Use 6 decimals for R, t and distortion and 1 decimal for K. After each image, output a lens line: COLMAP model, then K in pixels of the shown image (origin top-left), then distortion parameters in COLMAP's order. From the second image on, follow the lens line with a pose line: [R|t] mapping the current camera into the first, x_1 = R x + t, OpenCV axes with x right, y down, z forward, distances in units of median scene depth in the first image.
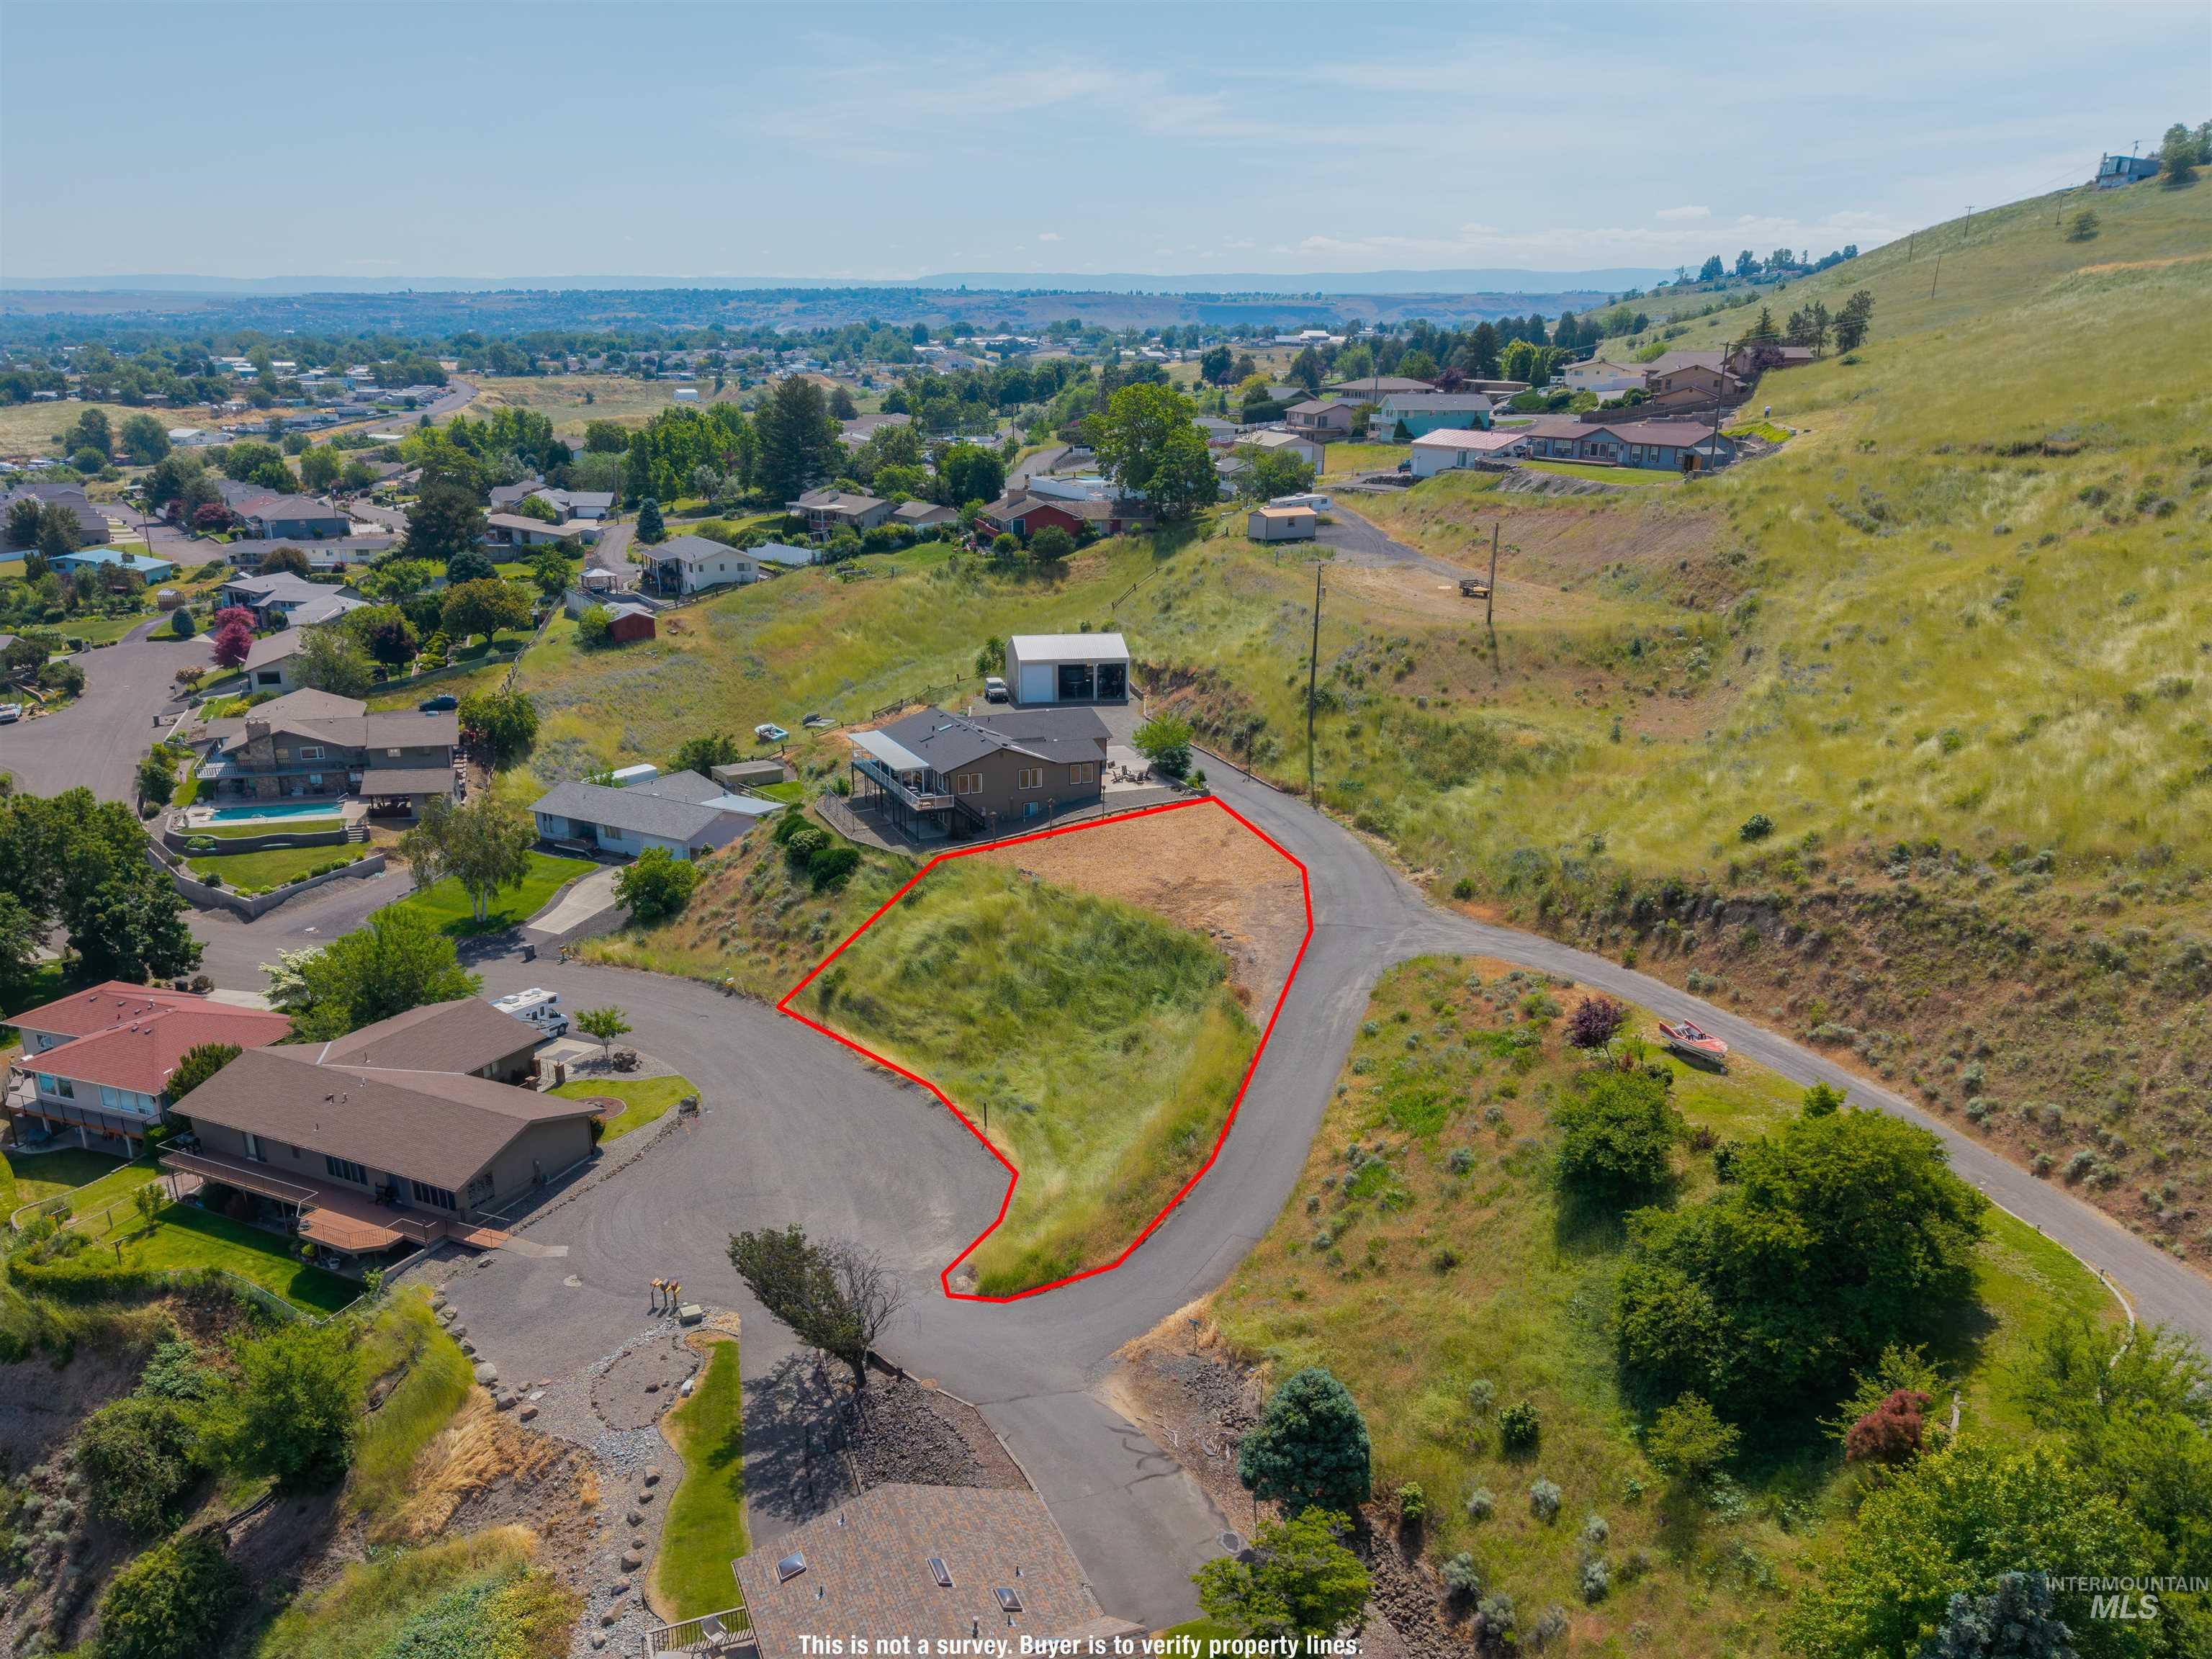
lens RADIAL K [[1748.5, 0, 1109.2], [0, 1748.5, 988.1], [0, 0, 1]] dist [0.037057, -0.061097]
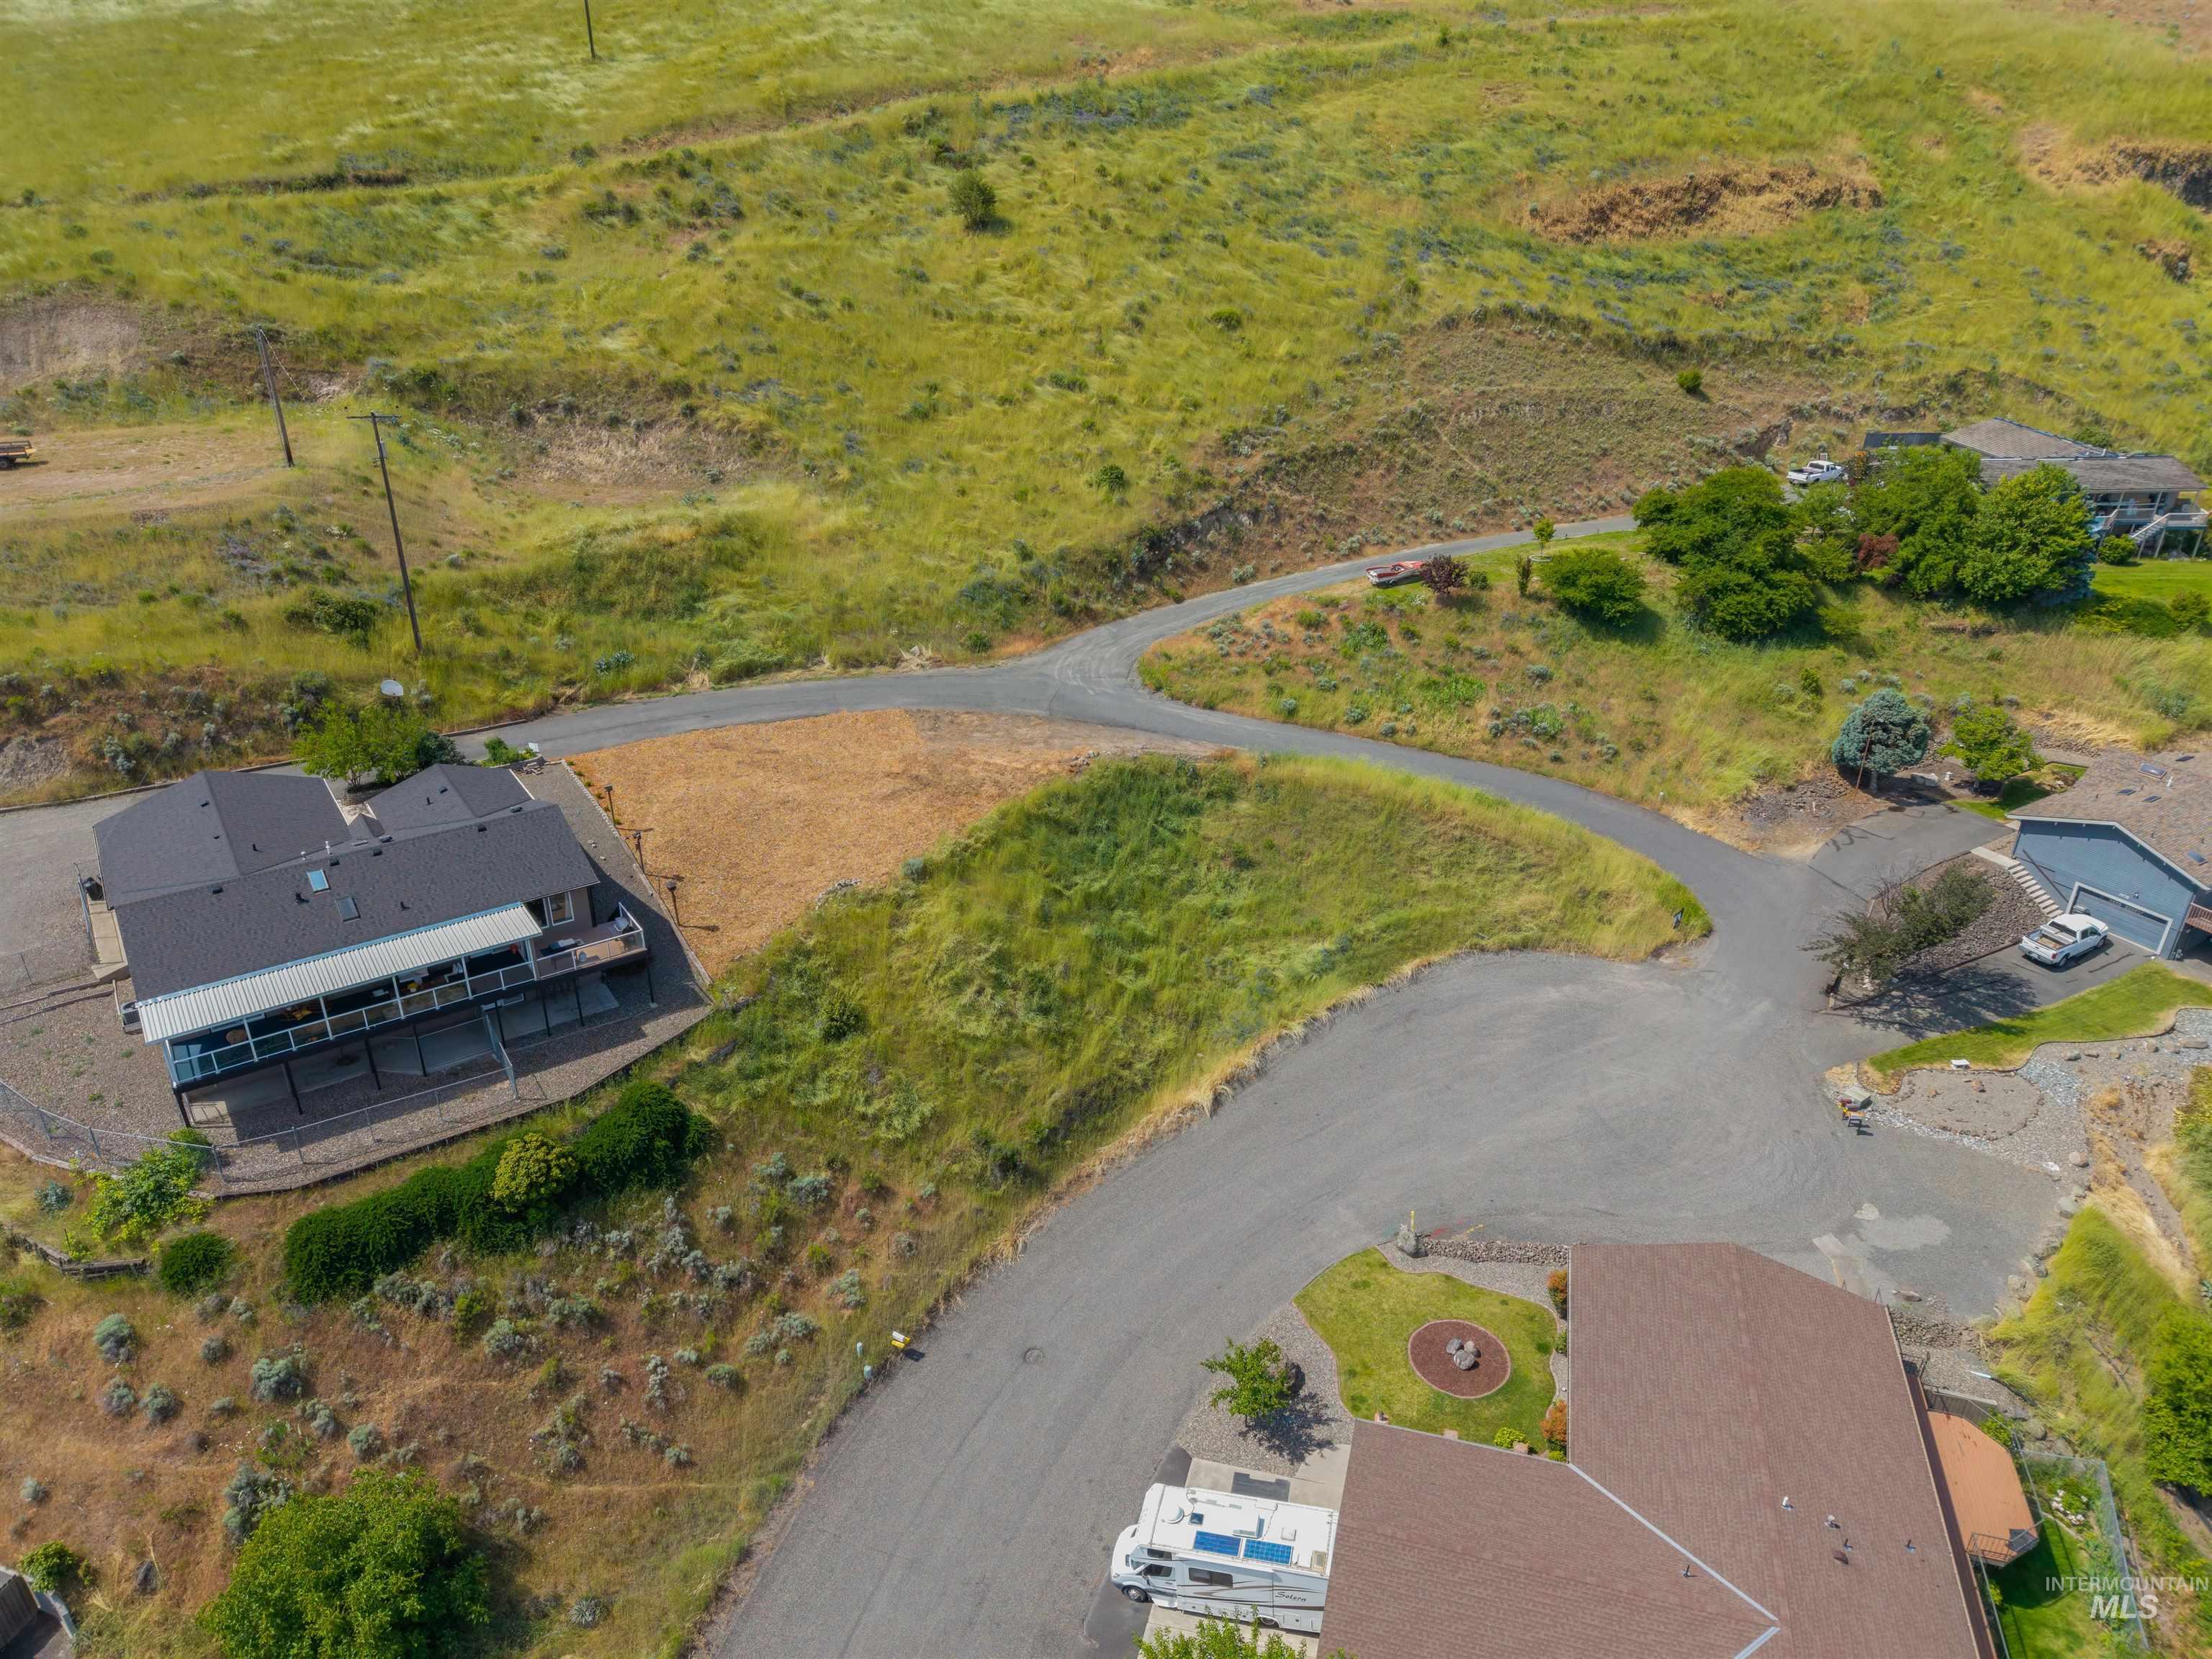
lens RADIAL K [[1483.5, 0, 1117.3], [0, 1483.5, 828.9], [0, 0, 1]] dist [0.019216, -0.023820]
pose [[-0.188084, -0.442000, 0.877075, -0.457256], [0.331261, 0.812137, 0.480312, -0.265542], [-0.924603, 0.380880, -0.006333, 0.732316]]
